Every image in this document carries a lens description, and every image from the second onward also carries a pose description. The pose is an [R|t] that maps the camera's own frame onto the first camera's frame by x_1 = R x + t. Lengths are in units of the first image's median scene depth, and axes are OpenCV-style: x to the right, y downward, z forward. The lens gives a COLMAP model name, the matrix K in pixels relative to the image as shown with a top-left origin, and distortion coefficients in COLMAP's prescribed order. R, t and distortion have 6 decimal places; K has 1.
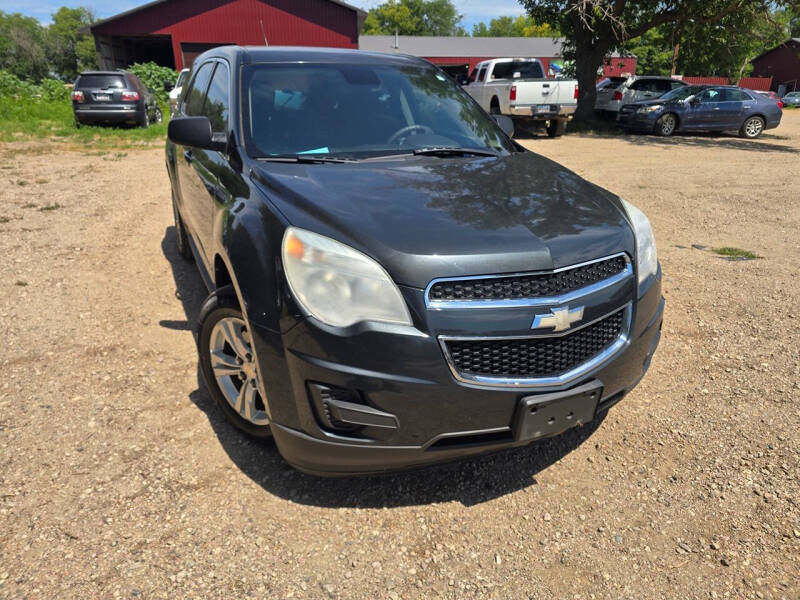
lens RADIAL K [[536.6, 0, 393.0], [0, 536.6, 310.4], [0, 0, 1]] dist [0.037032, -0.035509]
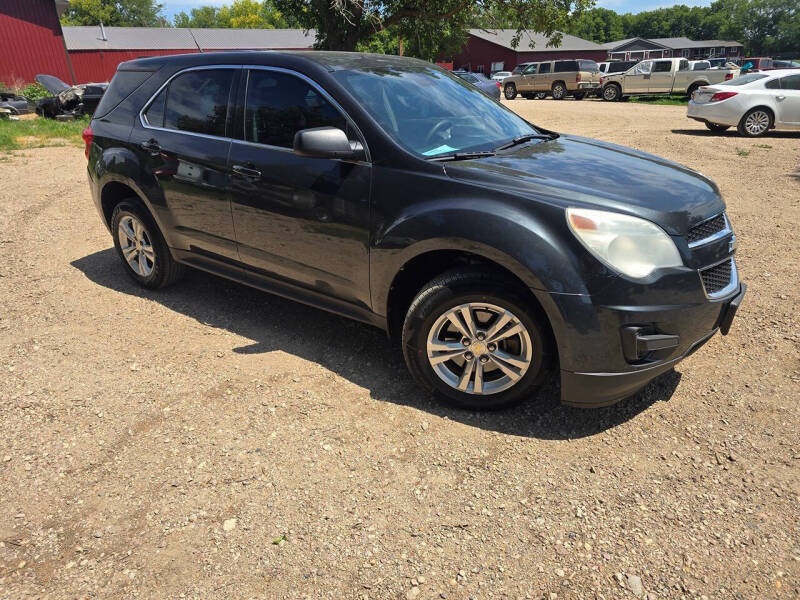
lens RADIAL K [[532.9, 0, 390.2], [0, 532.9, 302.8], [0, 0, 1]] dist [0.040633, -0.030842]
pose [[0.883688, -0.216873, 0.414803, -0.774427], [0.214824, 0.975255, 0.052239, -0.068809], [-0.415868, 0.042946, 0.908411, 0.063108]]
